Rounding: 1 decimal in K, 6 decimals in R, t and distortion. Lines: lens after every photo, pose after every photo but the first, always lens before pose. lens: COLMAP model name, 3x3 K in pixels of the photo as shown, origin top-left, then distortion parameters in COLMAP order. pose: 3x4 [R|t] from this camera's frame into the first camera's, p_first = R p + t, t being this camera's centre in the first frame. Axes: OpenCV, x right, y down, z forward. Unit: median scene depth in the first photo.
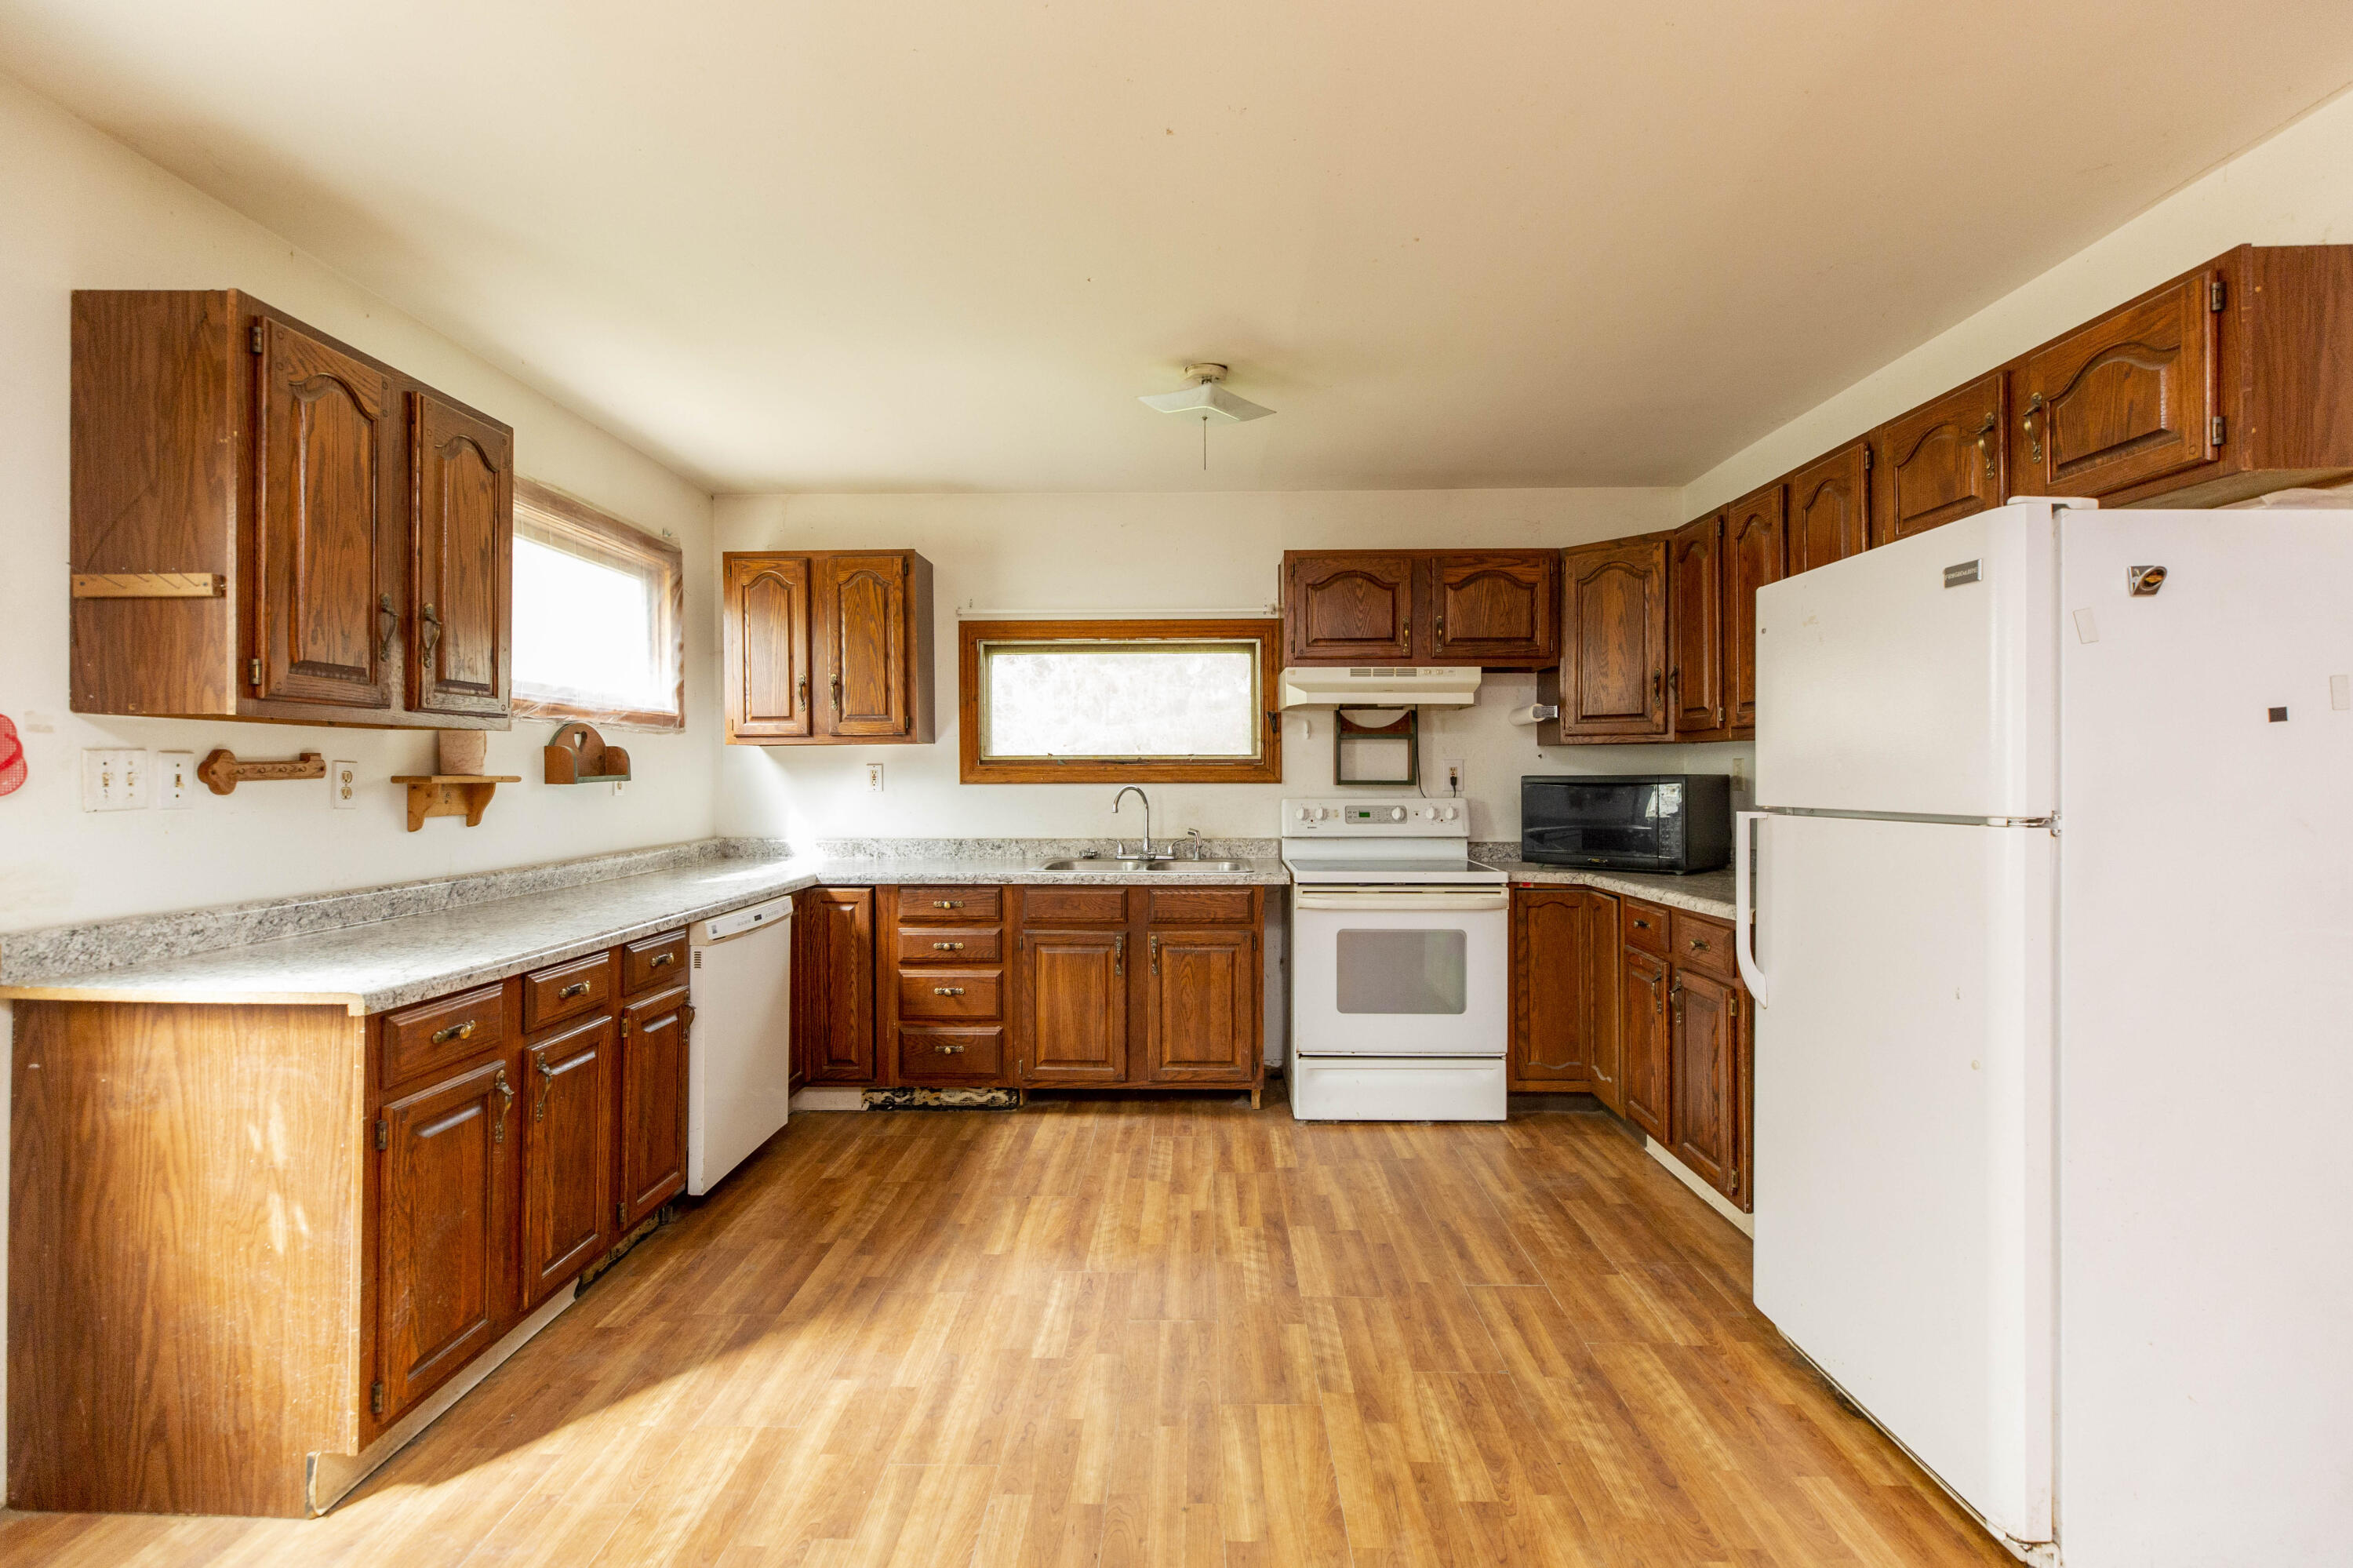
lens RADIAL K [[1086.4, 0, 1184.3], [0, 1086.4, 765.6], [0, 0, 1]] dist [0.003542, -0.000693]
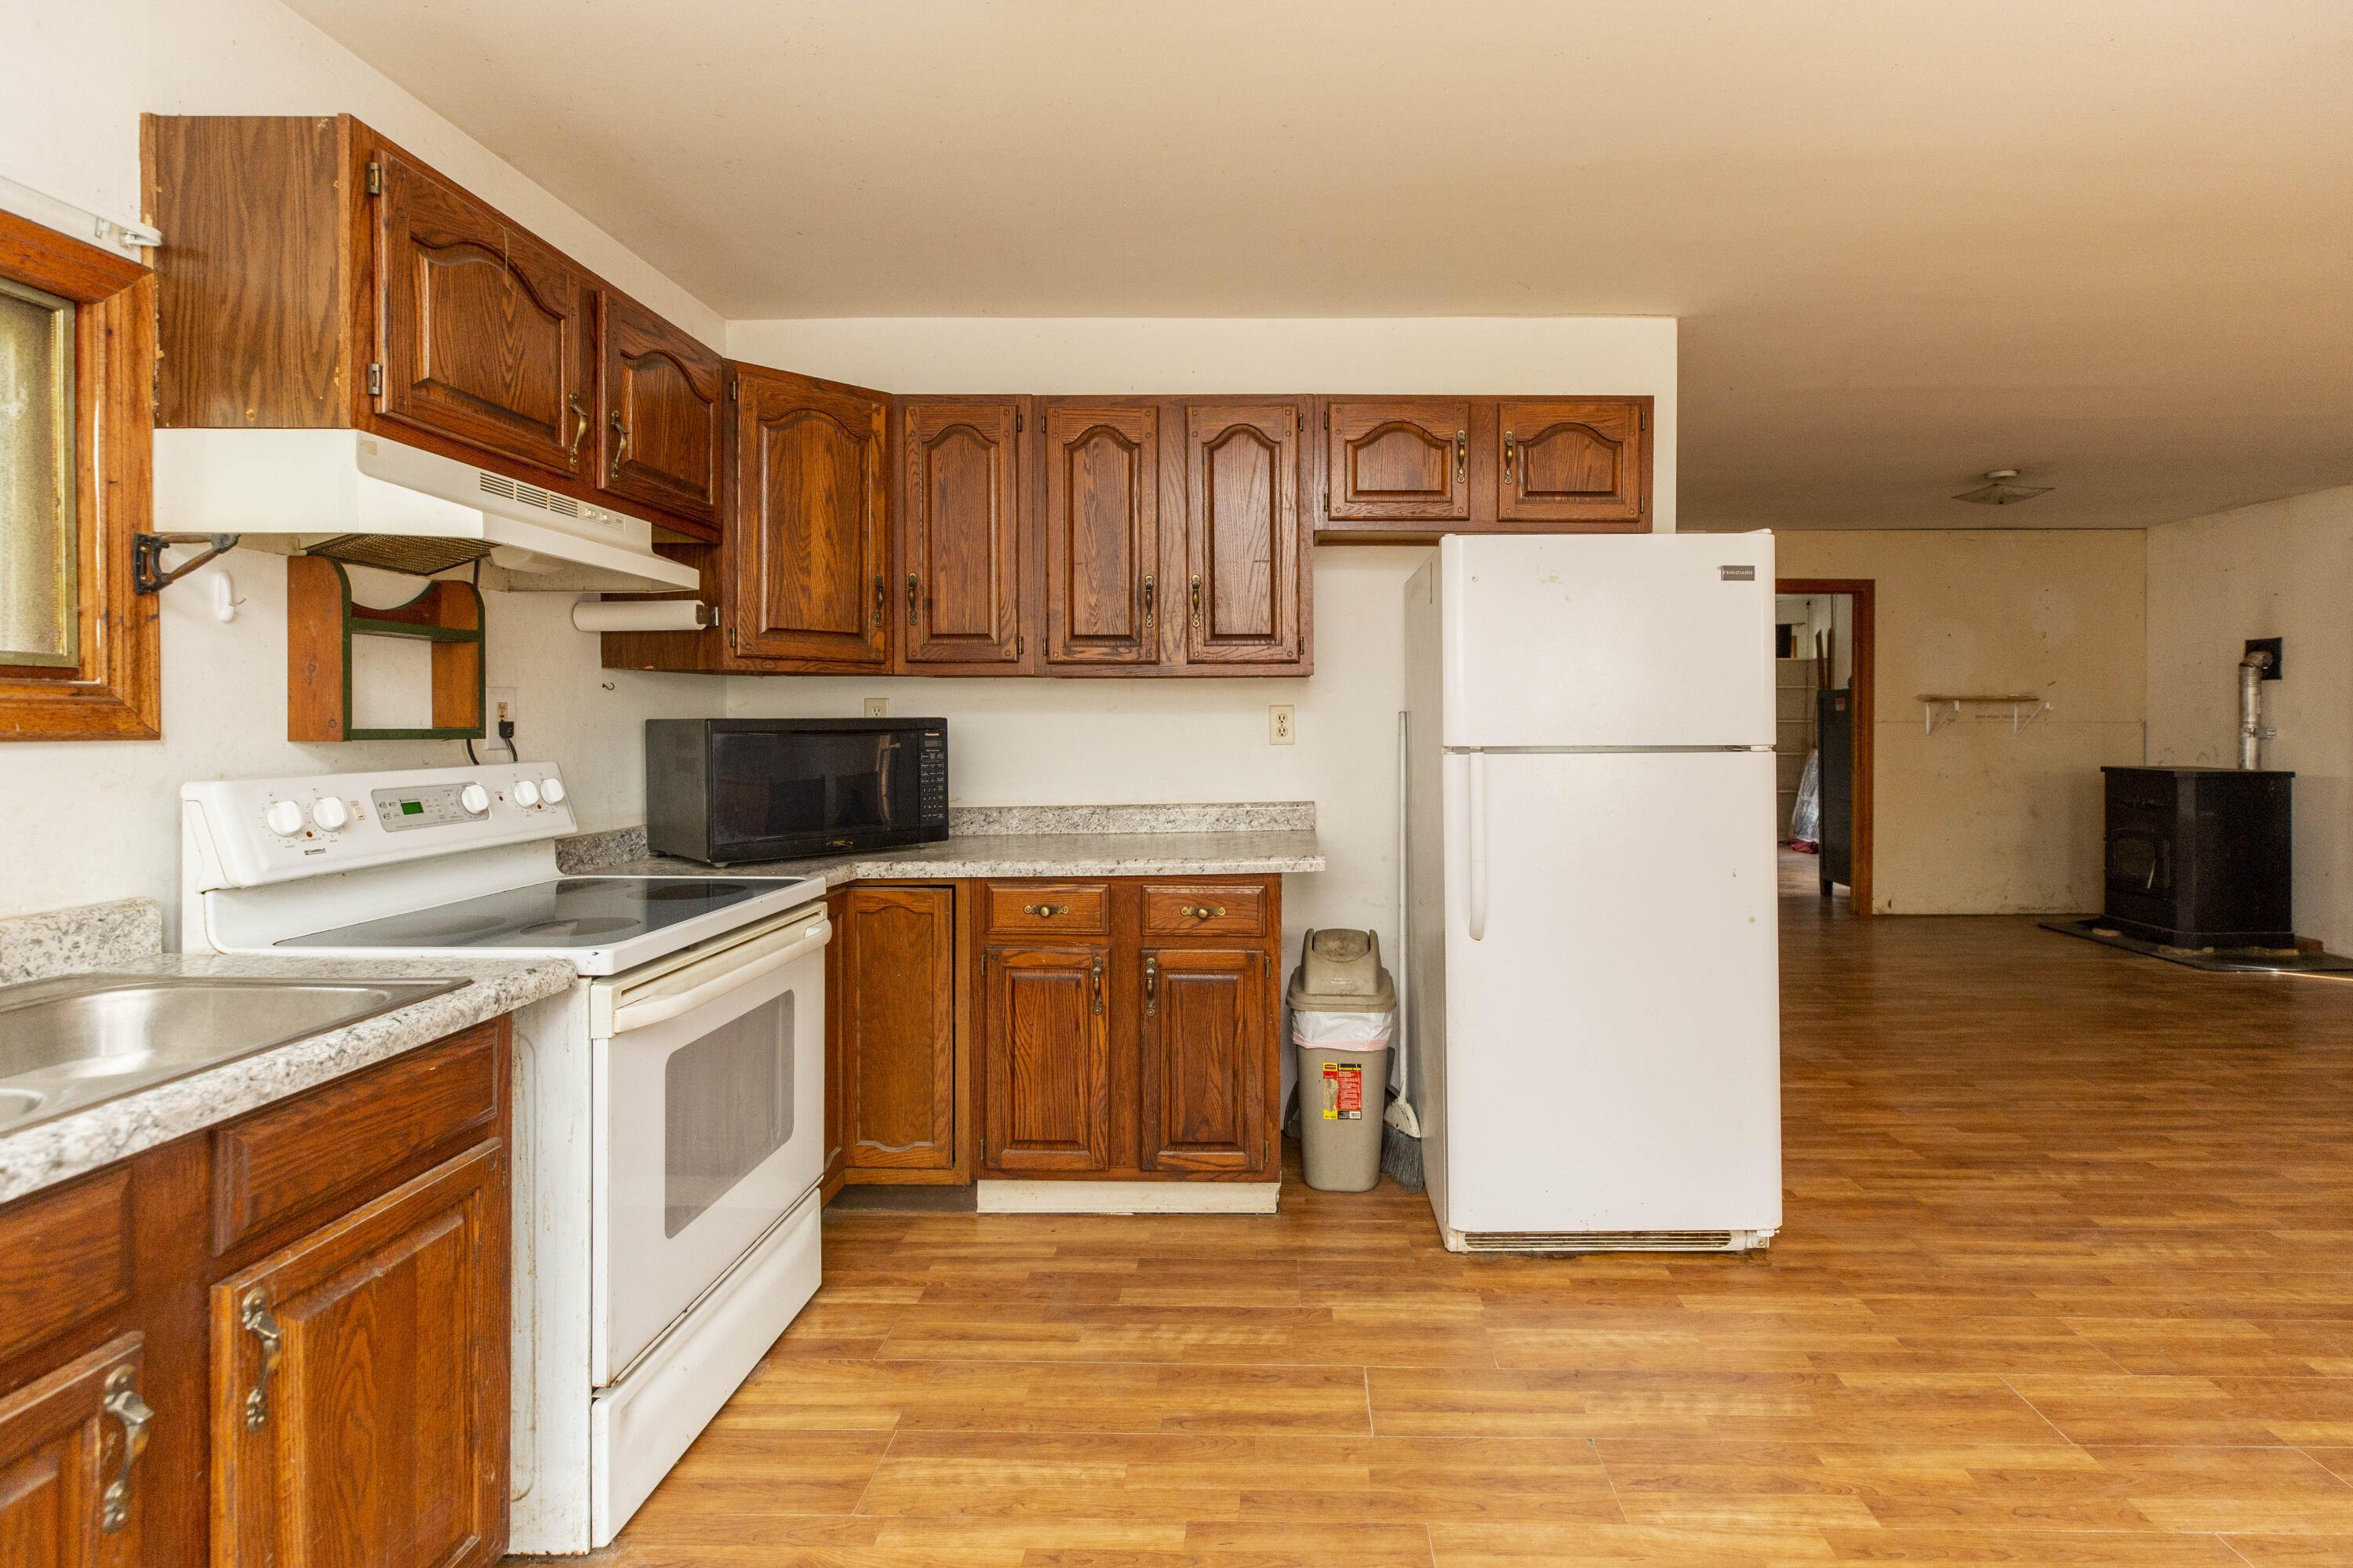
lens RADIAL K [[1086.4, 0, 1276.5], [0, 1086.4, 720.4], [0, 0, 1]] dist [0.003542, -0.000693]
pose [[-0.009085, 0.000212, 0.999959, -0.327271], [-0.007735, 0.999970, -0.000282, 0.008504], [-0.999929, -0.007737, -0.009083, 0.777189]]
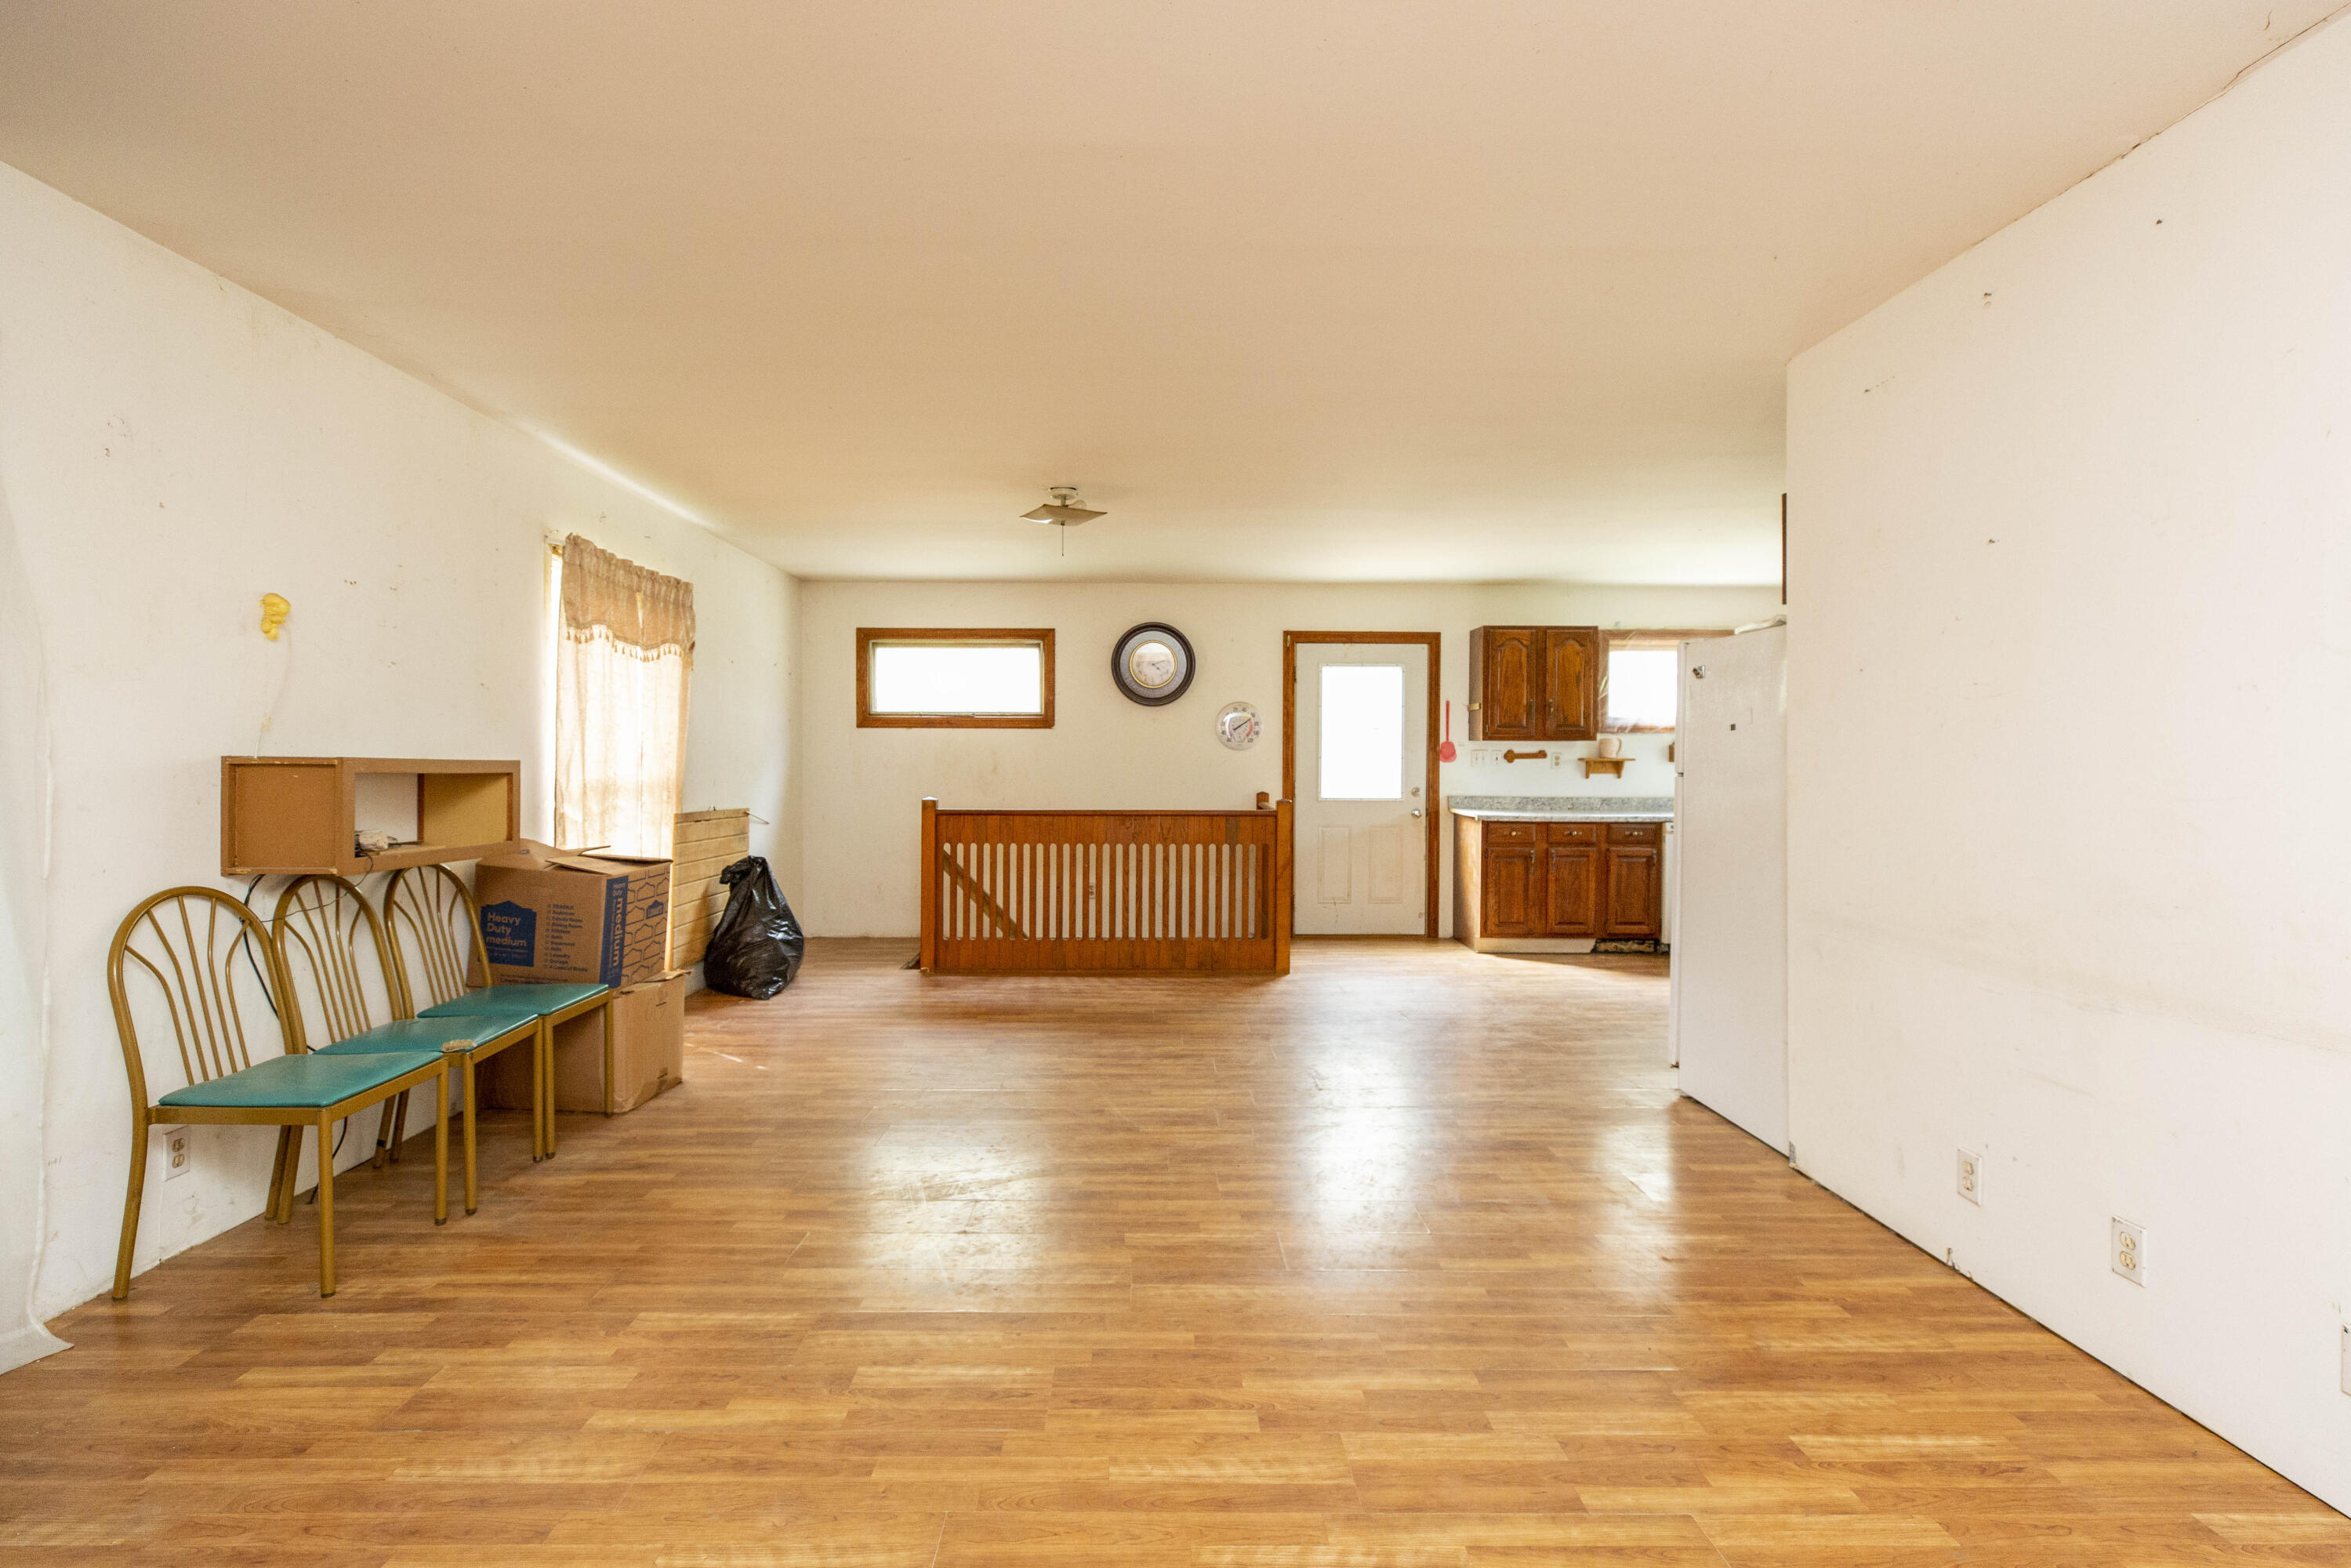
lens RADIAL K [[1085.5, 0, 1166.2], [0, 1085.5, 761.9], [0, 0, 1]] dist [0.003542, -0.000693]
pose [[0.049264, 0.013324, -0.998697, 1.474625], [0.003683, 0.999902, 0.013522, -0.016420], [0.998779, -0.004344, 0.049210, -0.135714]]
